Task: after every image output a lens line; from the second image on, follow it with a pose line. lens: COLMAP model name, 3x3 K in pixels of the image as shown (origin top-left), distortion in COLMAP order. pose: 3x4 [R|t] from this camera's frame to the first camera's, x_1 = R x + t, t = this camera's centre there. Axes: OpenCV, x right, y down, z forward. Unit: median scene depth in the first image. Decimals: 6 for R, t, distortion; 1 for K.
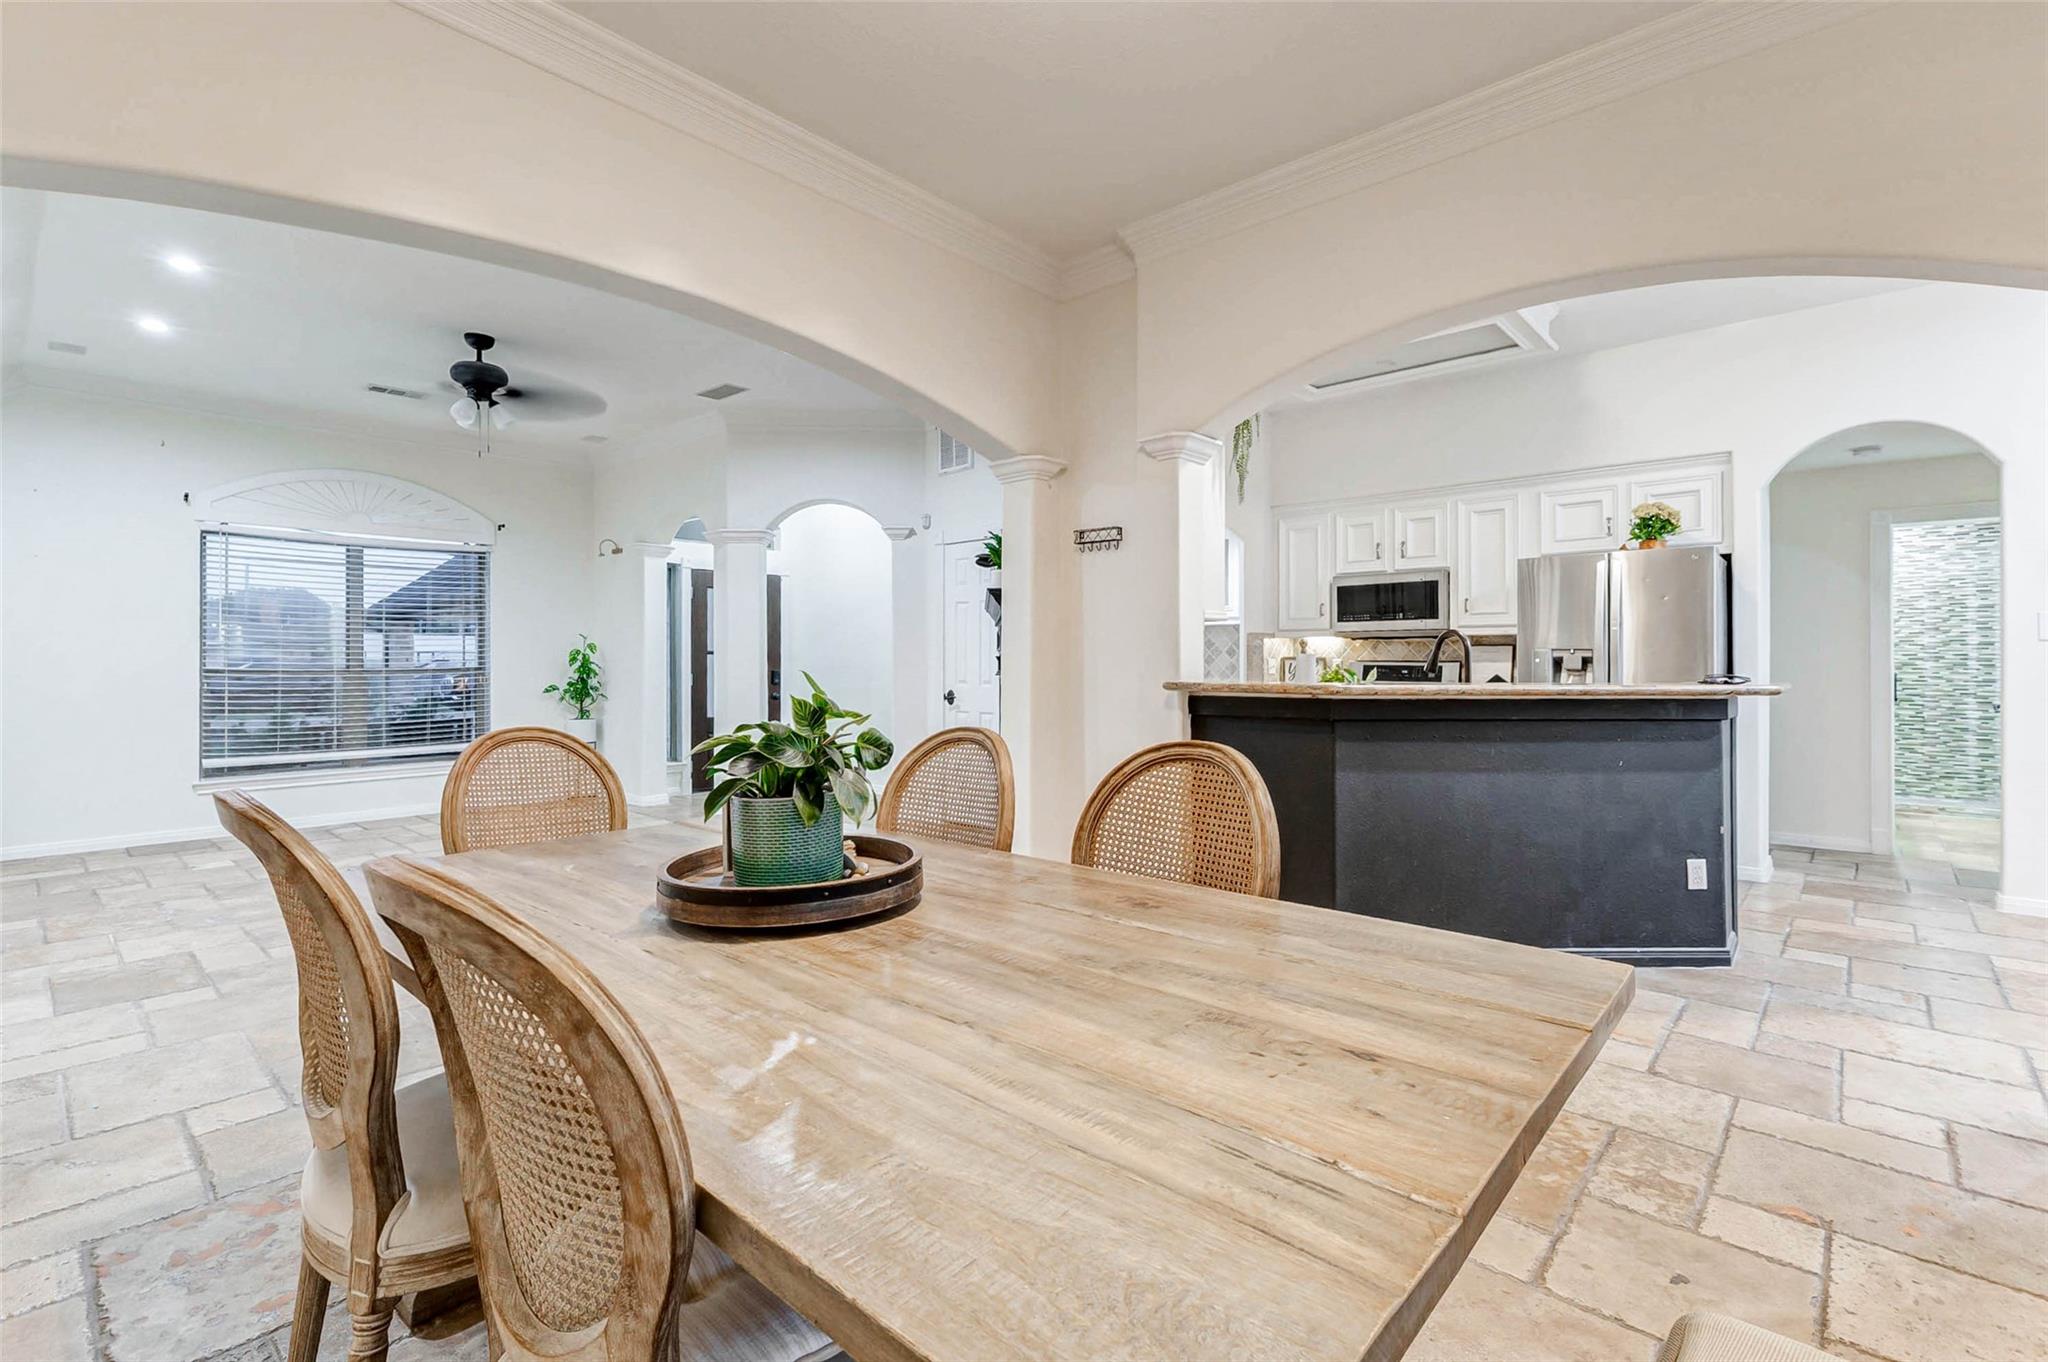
lens RADIAL K [[908.1, 0, 1023.6], [0, 908.1, 658.7], [0, 0, 1]] dist [-0.000388, -0.000282]
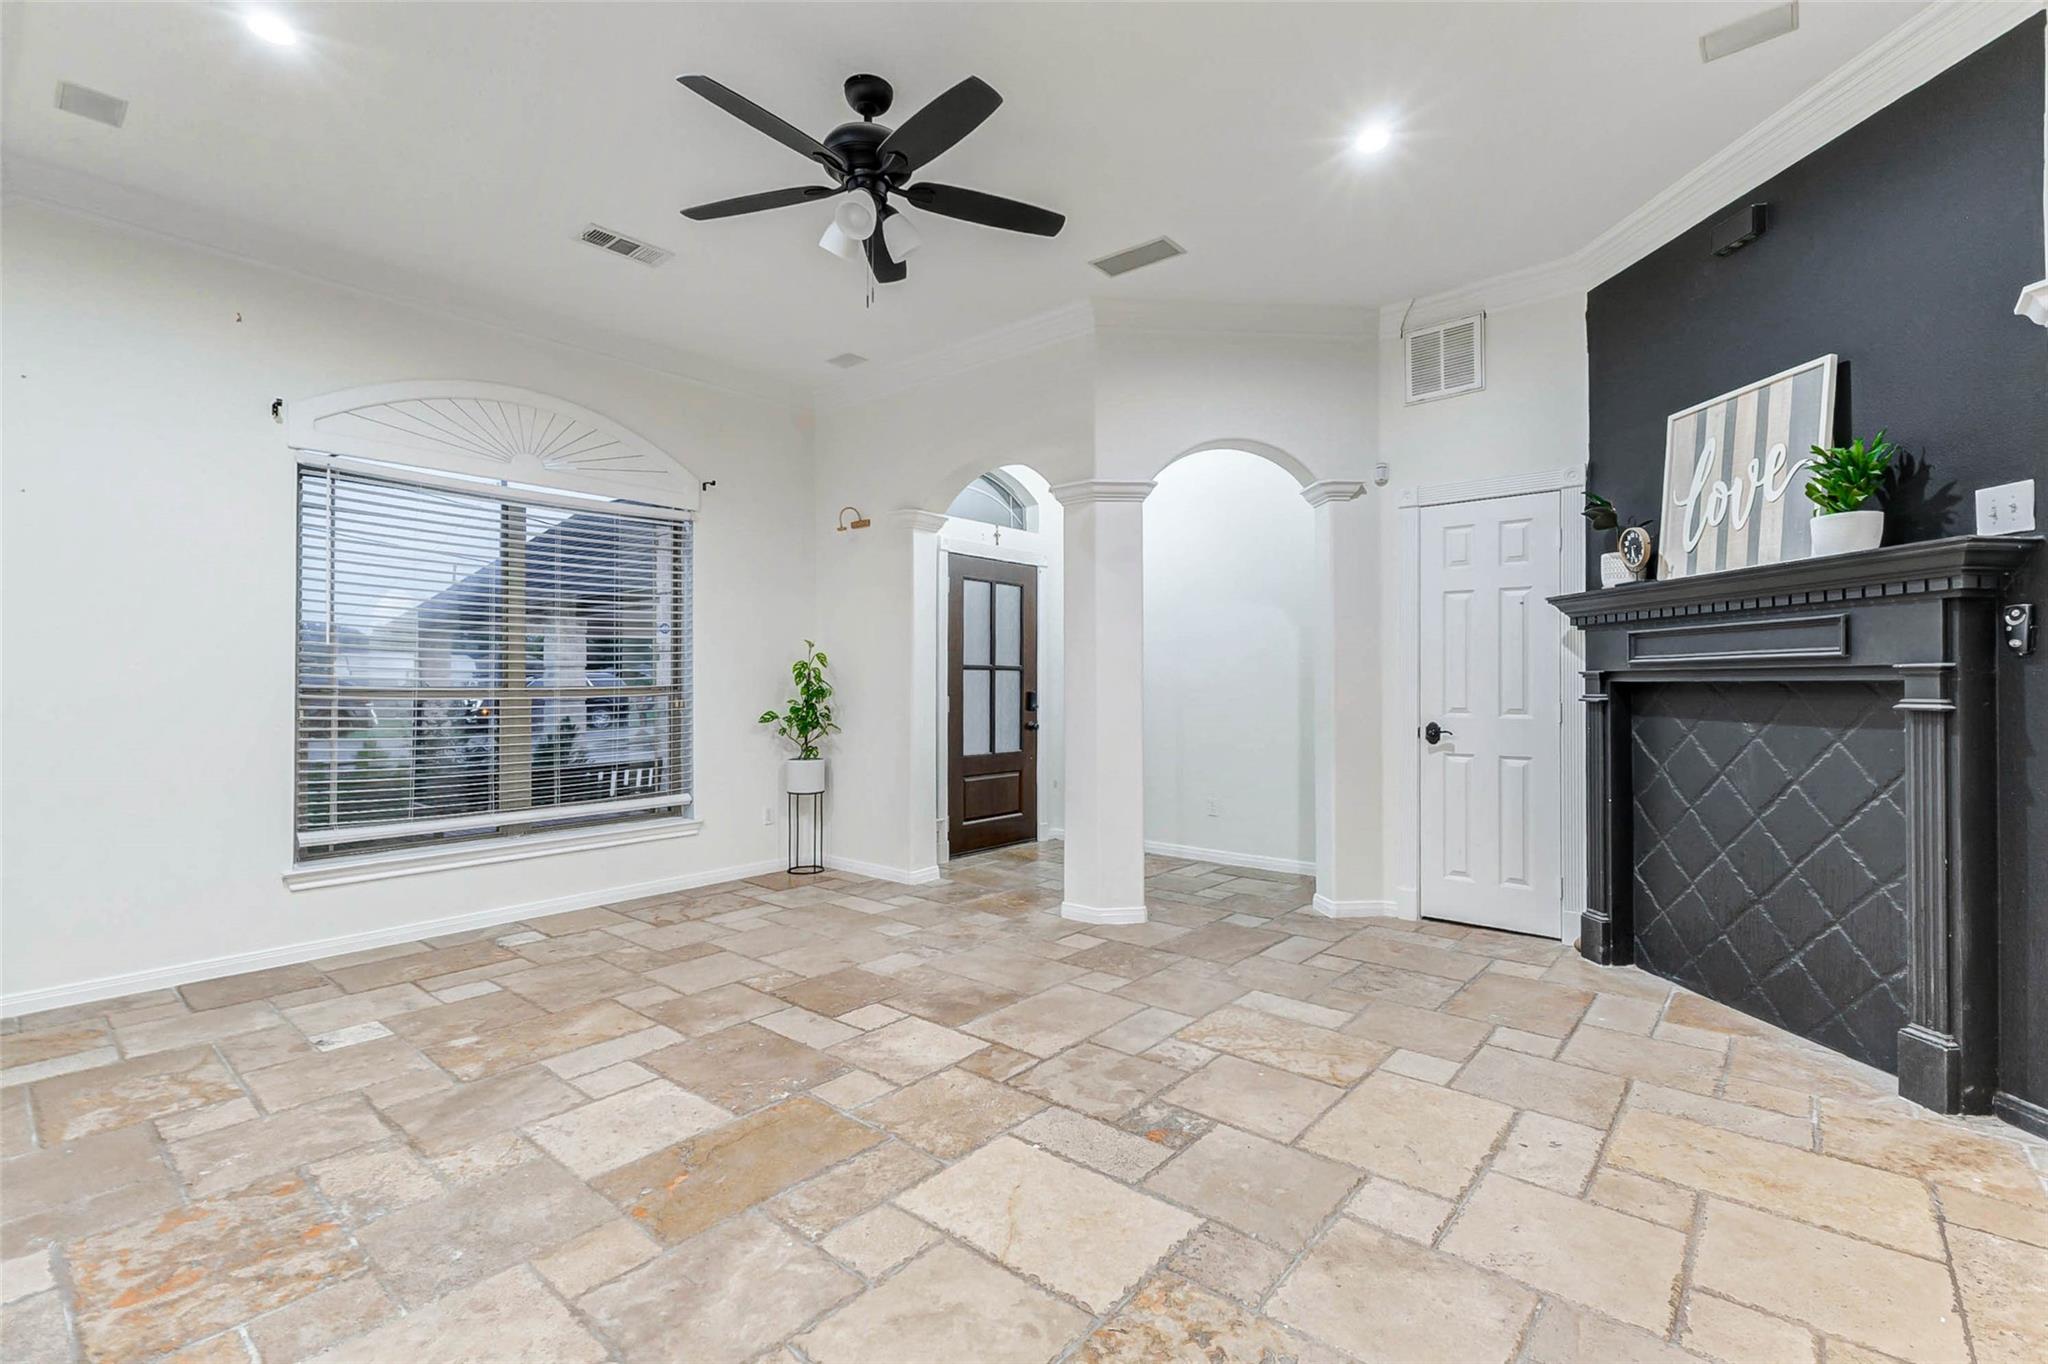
lens RADIAL K [[886.9, 0, 1024.0], [0, 886.9, 682.0], [0, 0, 1]] dist [0.010336, 0.000016]
pose [[0.999505, 0.003020, 0.031316, -0.367120], [-0.003172, 0.999983, 0.004803, 0.002048], [-0.031301, -0.004900, 0.999498, 0.320436]]
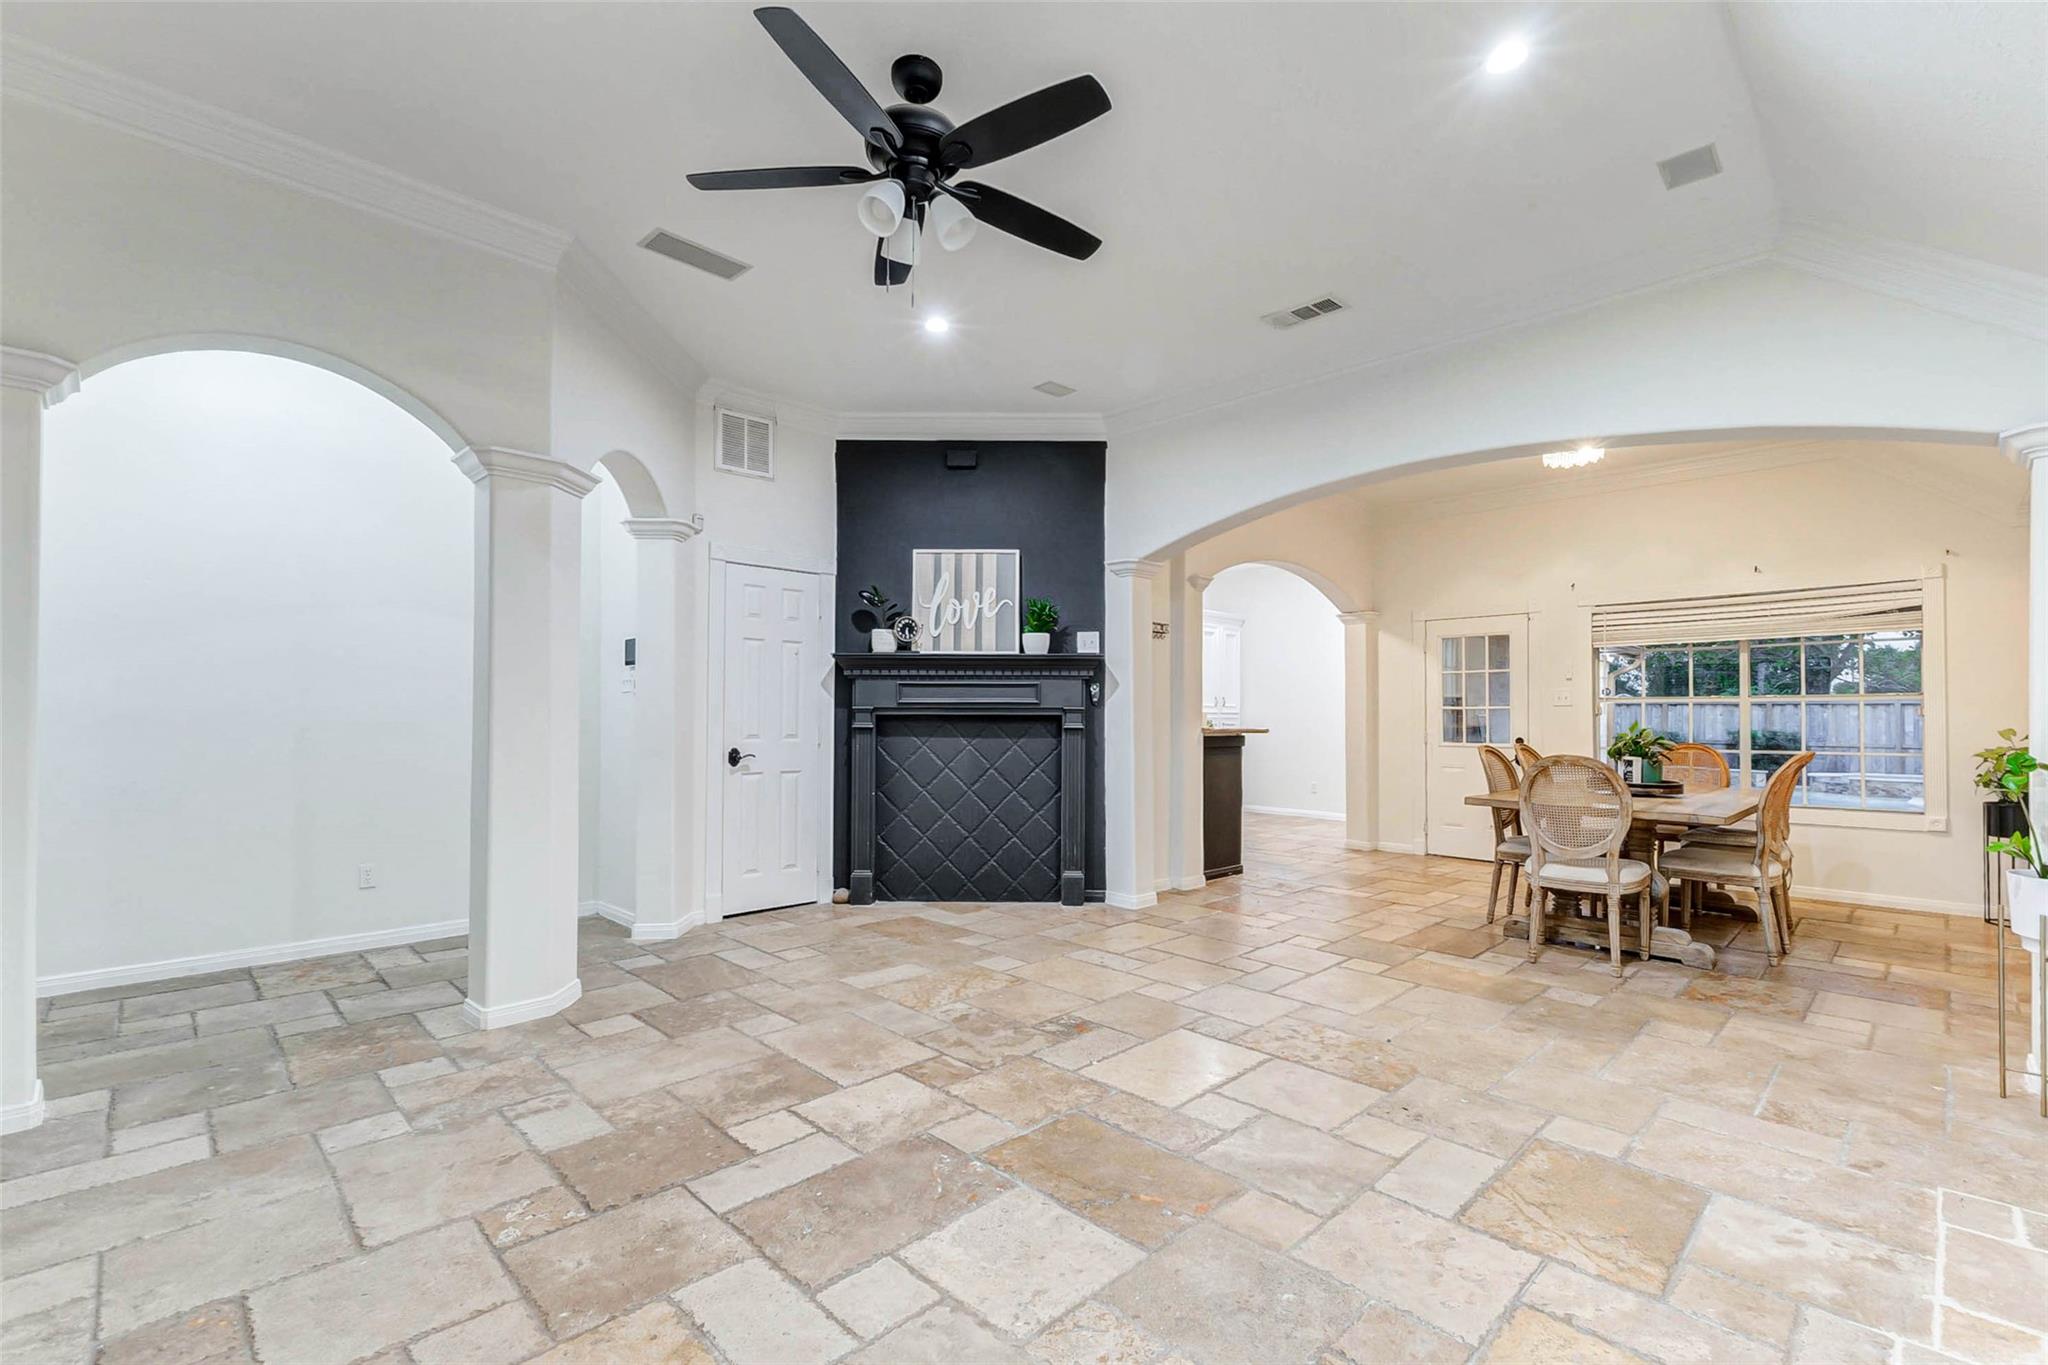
lens RADIAL K [[908.2, 0, 1026.2], [0, 908.2, 710.8], [0, 0, 1]] dist [0.015593, -0.000020]
pose [[0.066094, 0.008756, 0.997775, -0.777851], [-0.011598, 0.999901, -0.008006, 0.005052], [-0.997746, -0.011043, 0.066189, 0.633674]]
